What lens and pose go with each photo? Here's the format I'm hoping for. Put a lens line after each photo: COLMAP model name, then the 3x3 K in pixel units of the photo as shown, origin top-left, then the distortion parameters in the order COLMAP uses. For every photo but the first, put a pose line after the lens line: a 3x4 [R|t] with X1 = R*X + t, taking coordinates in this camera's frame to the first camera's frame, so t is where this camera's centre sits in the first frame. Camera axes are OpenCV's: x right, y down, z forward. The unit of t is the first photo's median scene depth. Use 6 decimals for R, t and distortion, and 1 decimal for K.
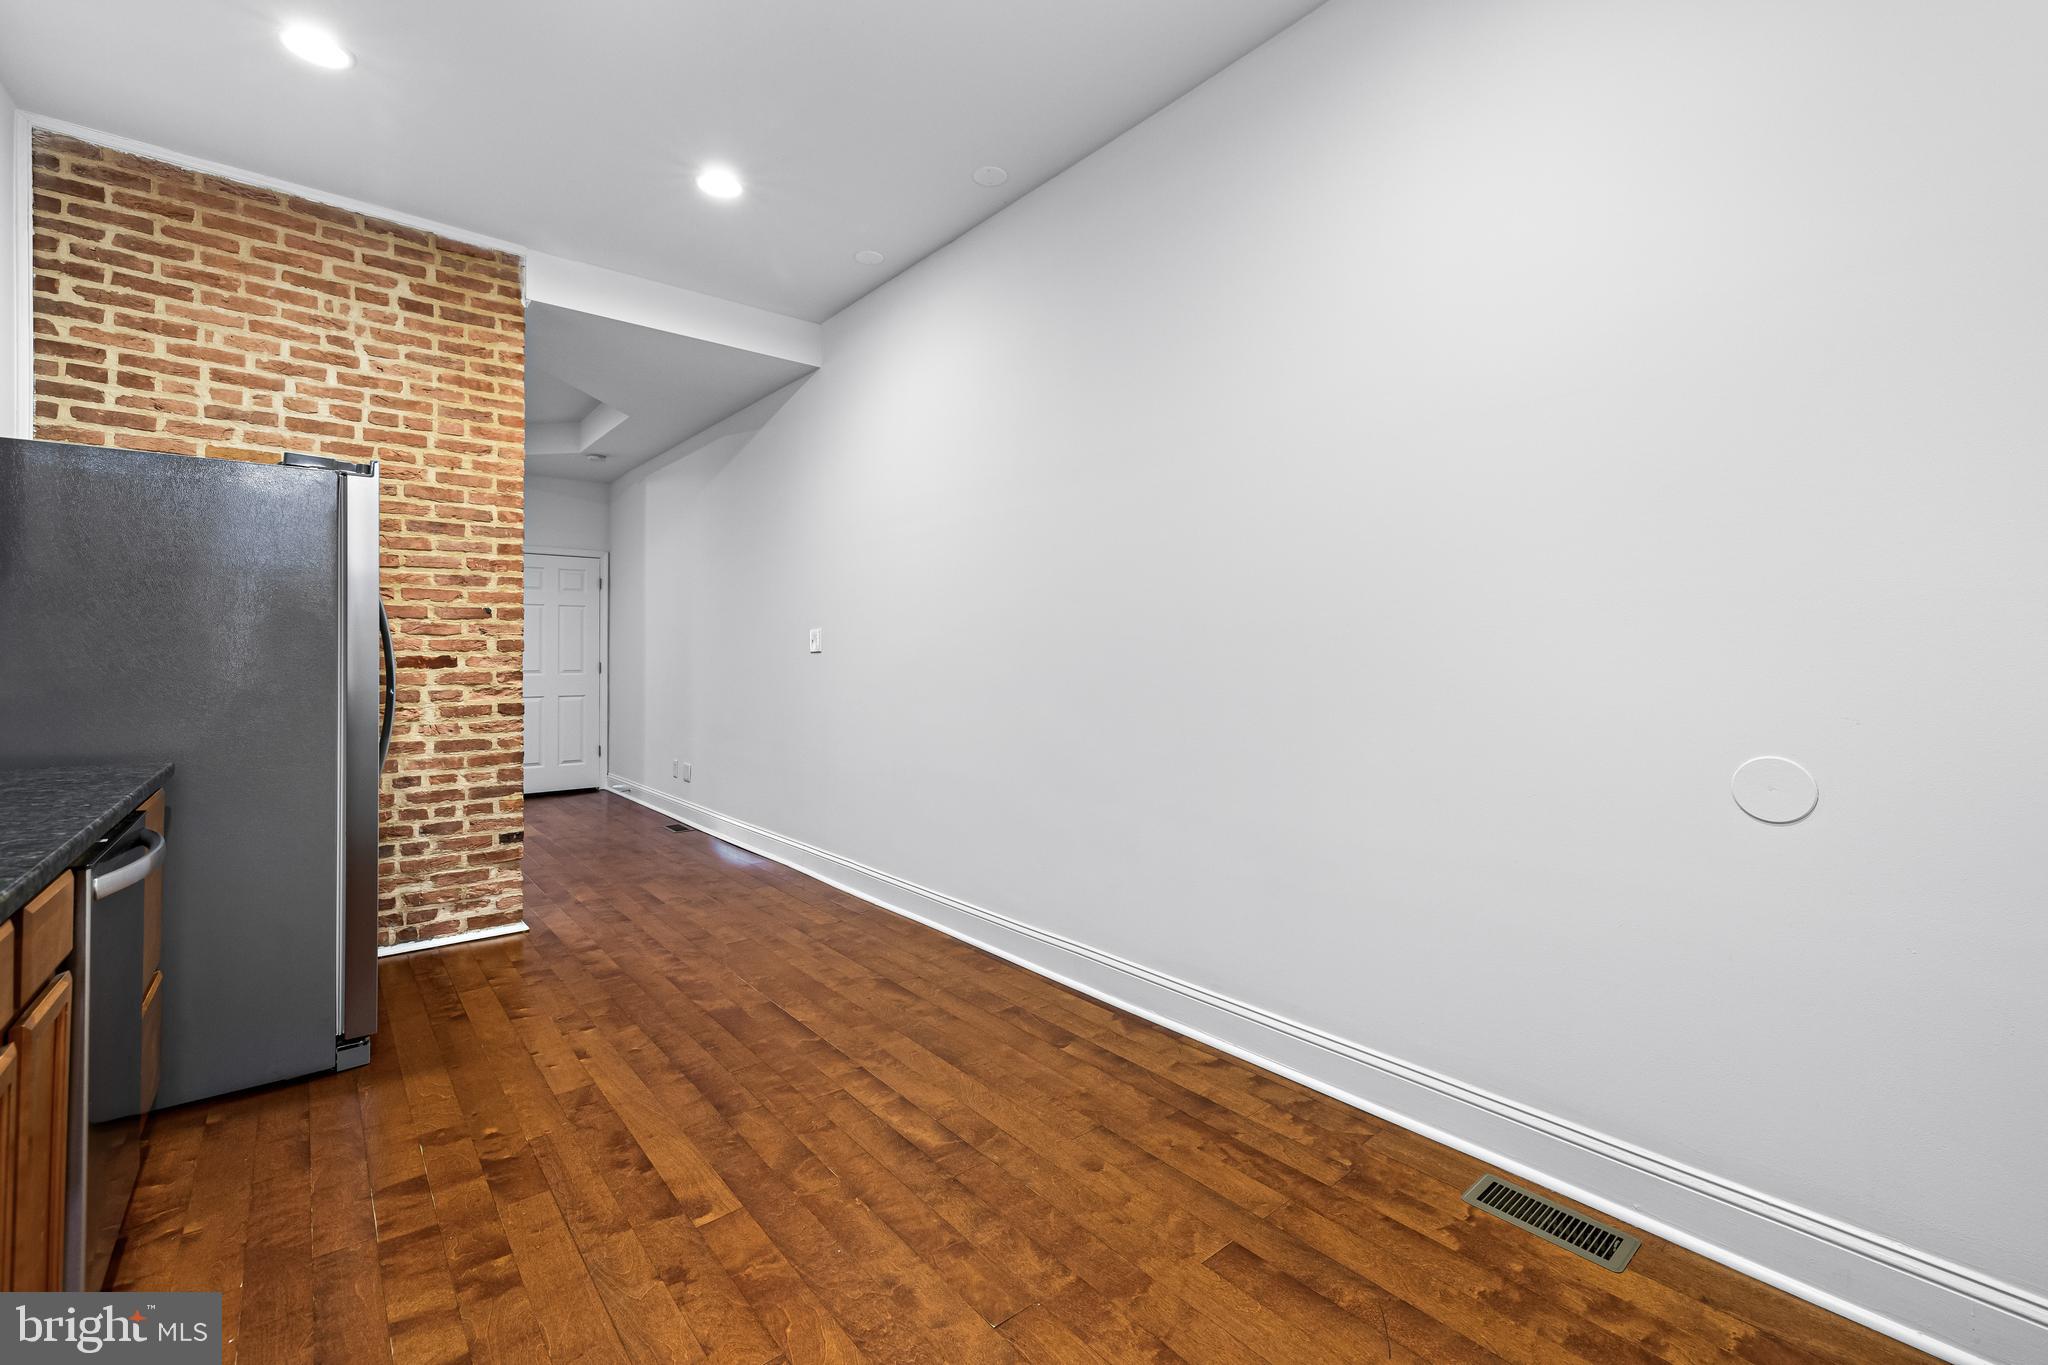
lens RADIAL K [[864.9, 0, 1018.1], [0, 864.9, 645.8], [0, 0, 1]] dist [0.000529, 0.000981]
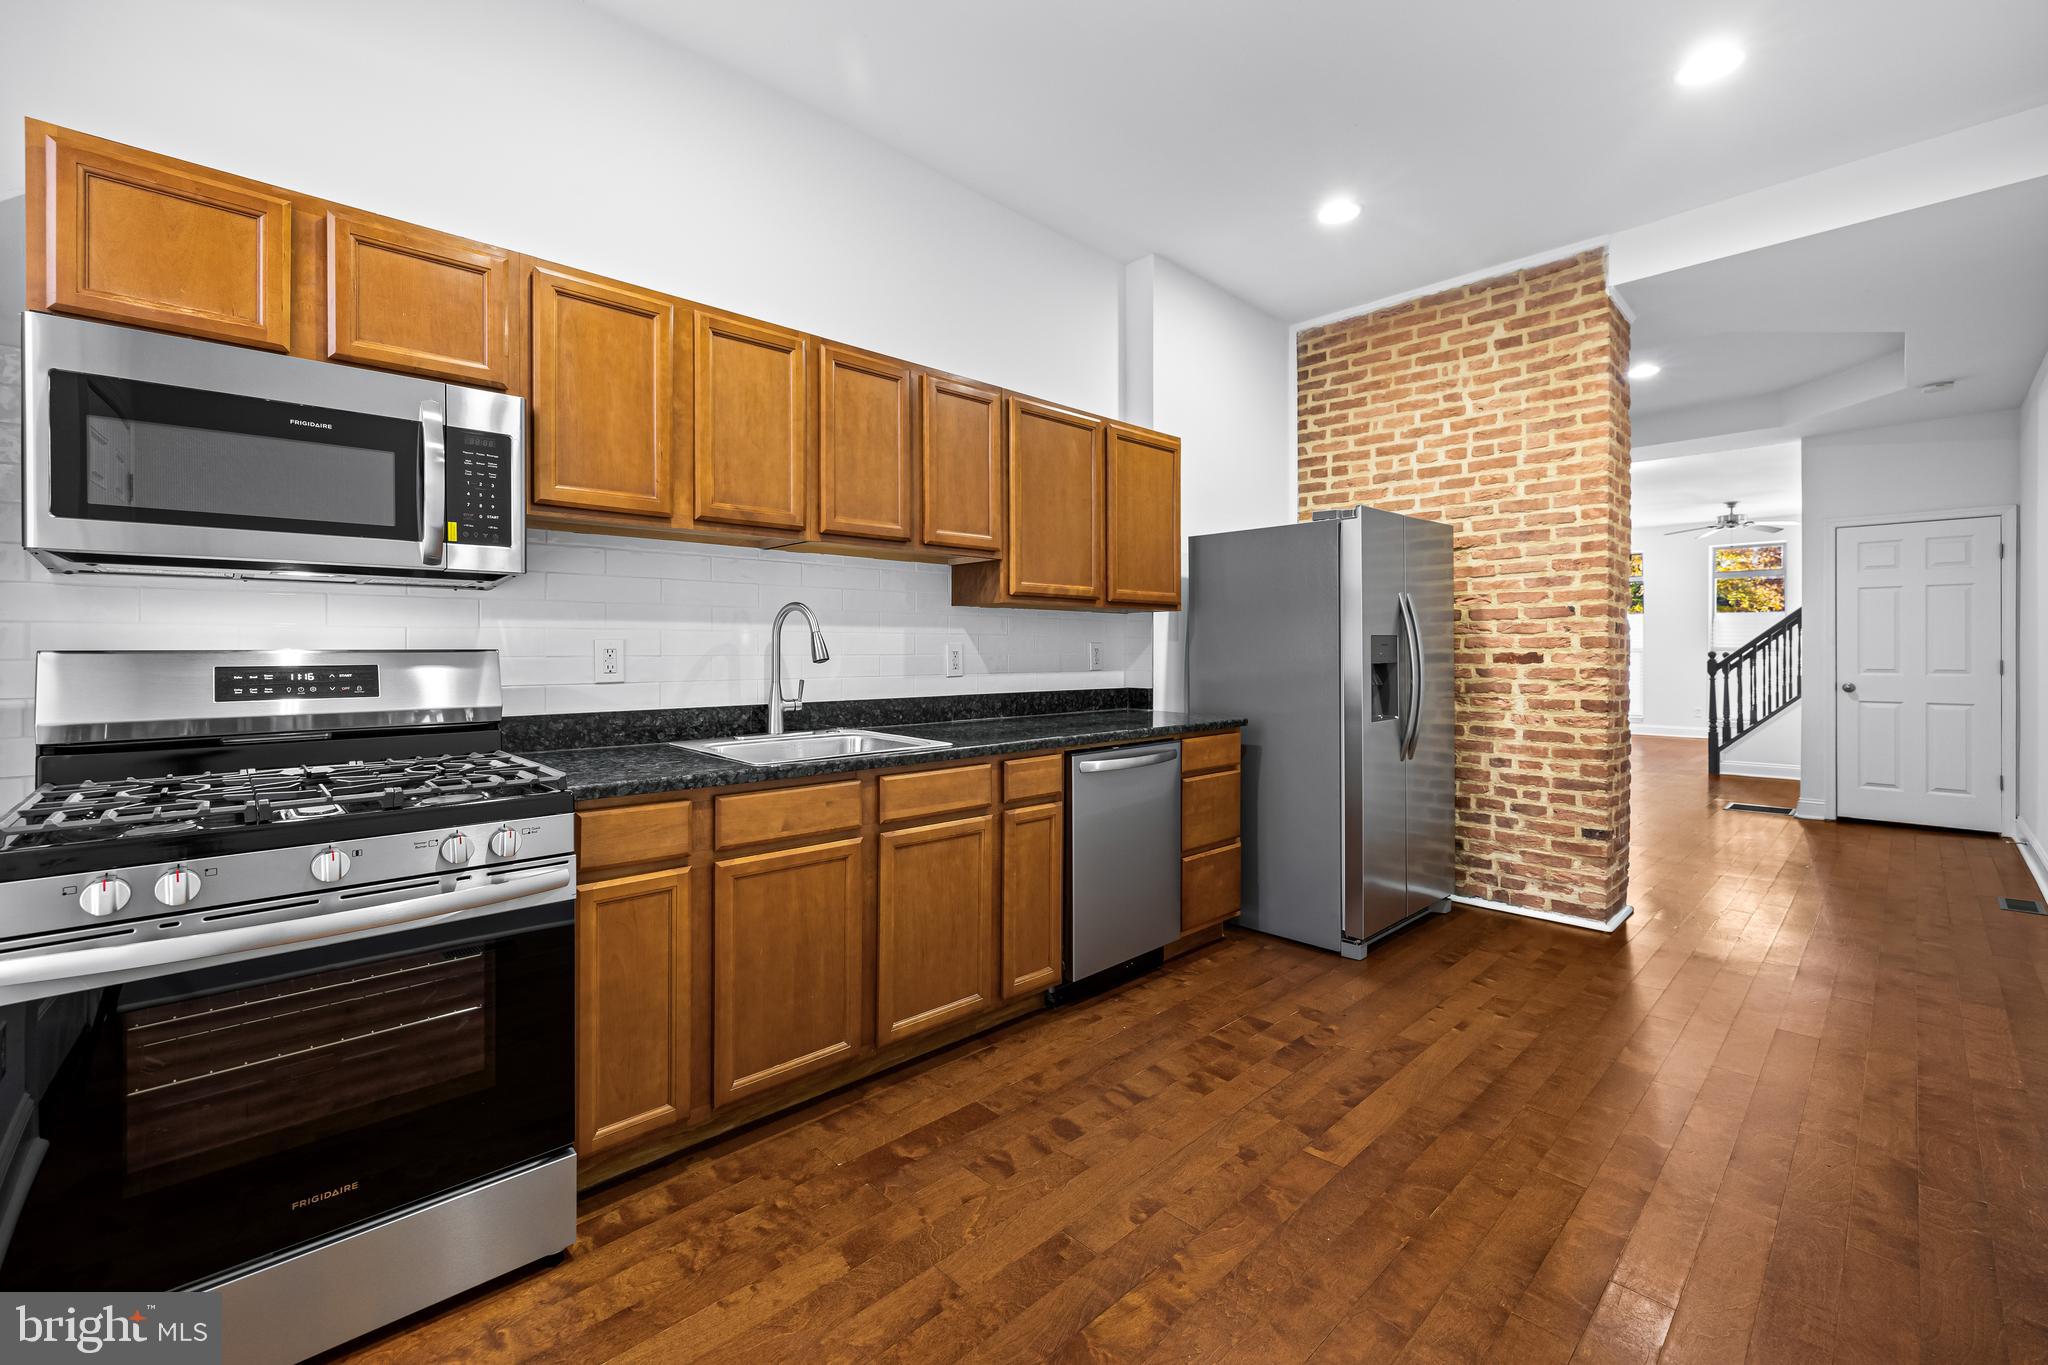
lens RADIAL K [[864.9, 0, 1016.0], [0, 864.9, 649.4], [0, 0, 1]] dist [0.000529, 0.000981]
pose [[0.070560, 0.000177, -0.997508, 0.428657], [0.012287, 0.999924, 0.001047, -0.001552], [0.997432, -0.012330, 0.070552, 0.309506]]
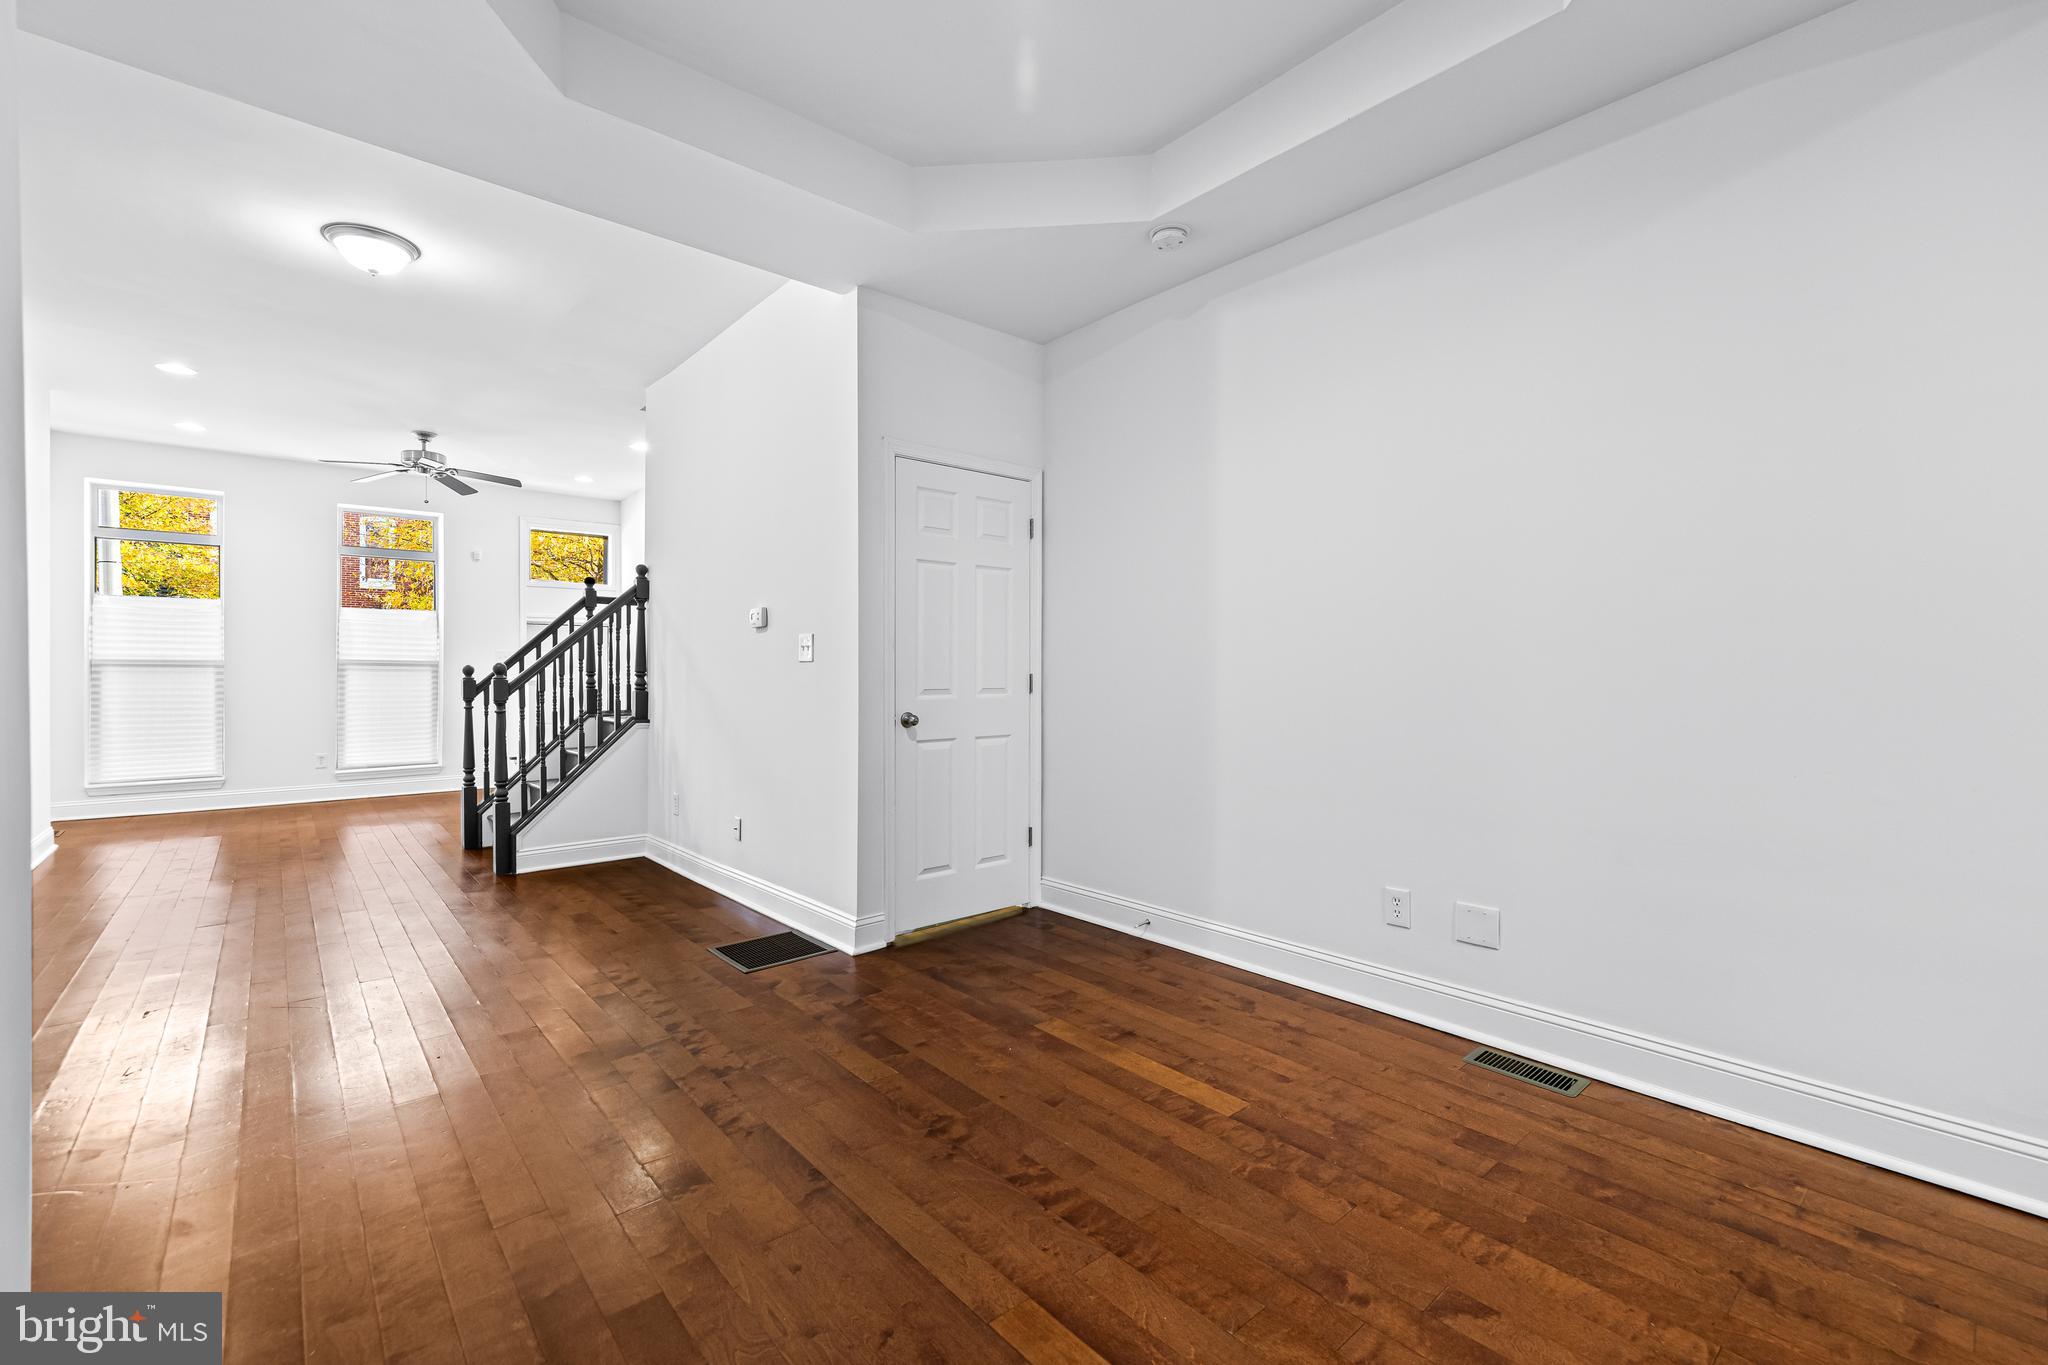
lens RADIAL K [[864.9, 0, 1025.9], [0, 864.9, 678.7], [0, 0, 1]] dist [0.000529, 0.000981]
pose [[0.999957, 0.005652, 0.007333, -1.216059], [-0.005794, 0.999795, 0.019394, 0.028468], [-0.007222, -0.019435, 0.999785, 1.115112]]
